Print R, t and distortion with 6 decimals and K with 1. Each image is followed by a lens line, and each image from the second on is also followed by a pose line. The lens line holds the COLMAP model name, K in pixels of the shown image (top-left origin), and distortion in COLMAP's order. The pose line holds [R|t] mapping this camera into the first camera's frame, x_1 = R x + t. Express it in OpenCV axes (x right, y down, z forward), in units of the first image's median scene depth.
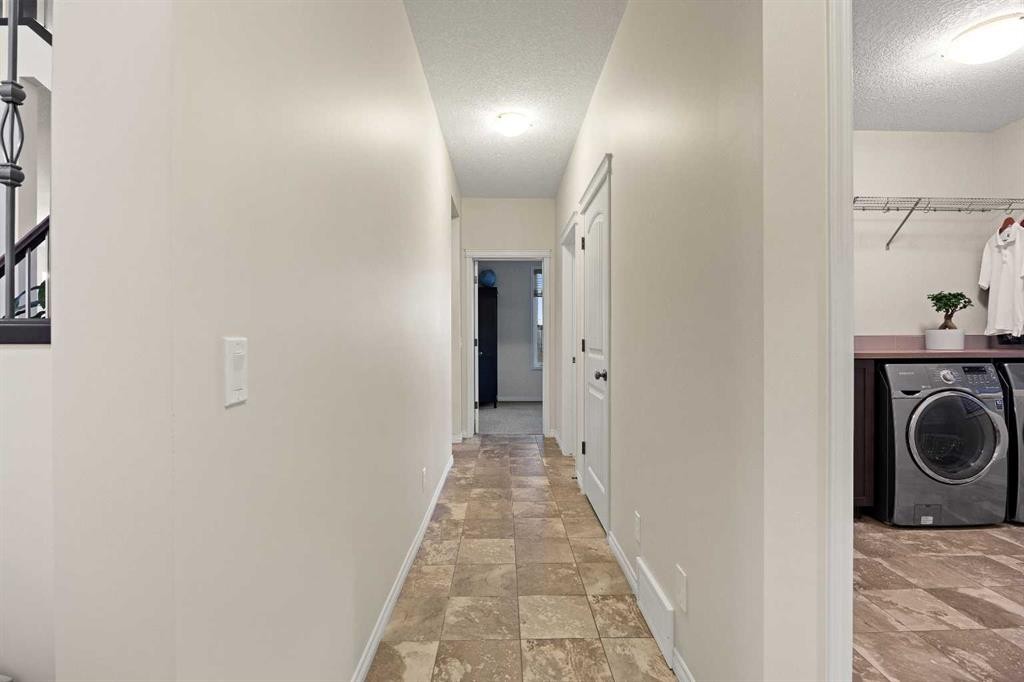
lens RADIAL K [[467.2, 0, 512.8], [0, 467.2, 342.5], [0, 0, 1]] dist [-0.016944, 0.000237]
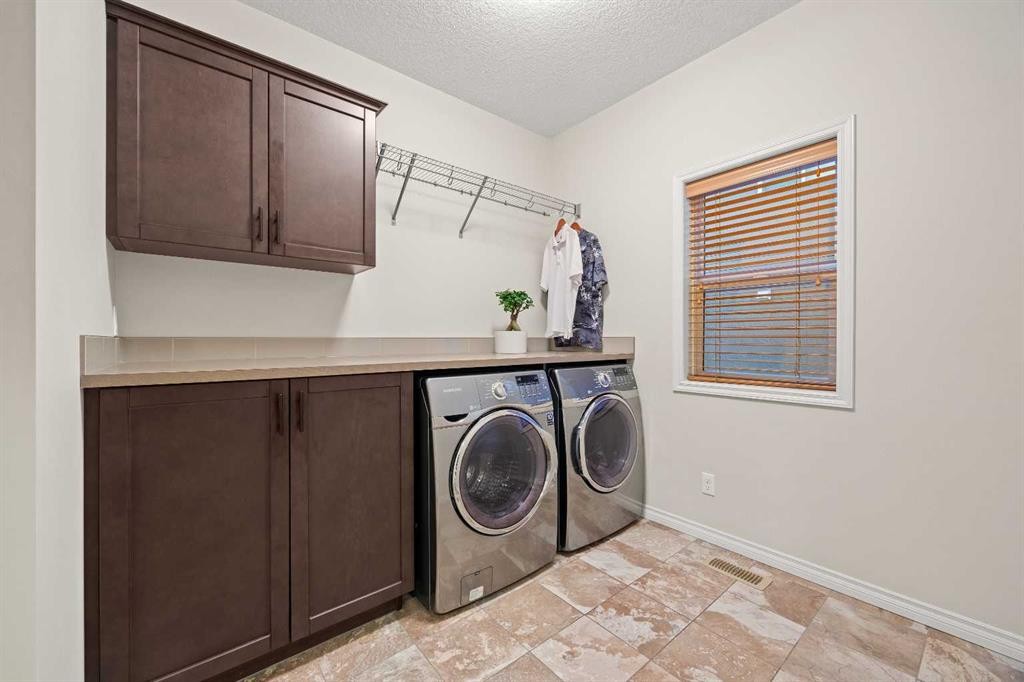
lens RADIAL K [[399.5, 0, 510.7], [0, 399.5, 341.5], [0, 0, 1]] dist [0.000697, 0.000038]
pose [[0.782457, -0.000008, 0.622705, 0.526966], [0.004332, 0.999976, -0.005431, -0.003874], [-0.622690, 0.006947, 0.782438, 0.451243]]
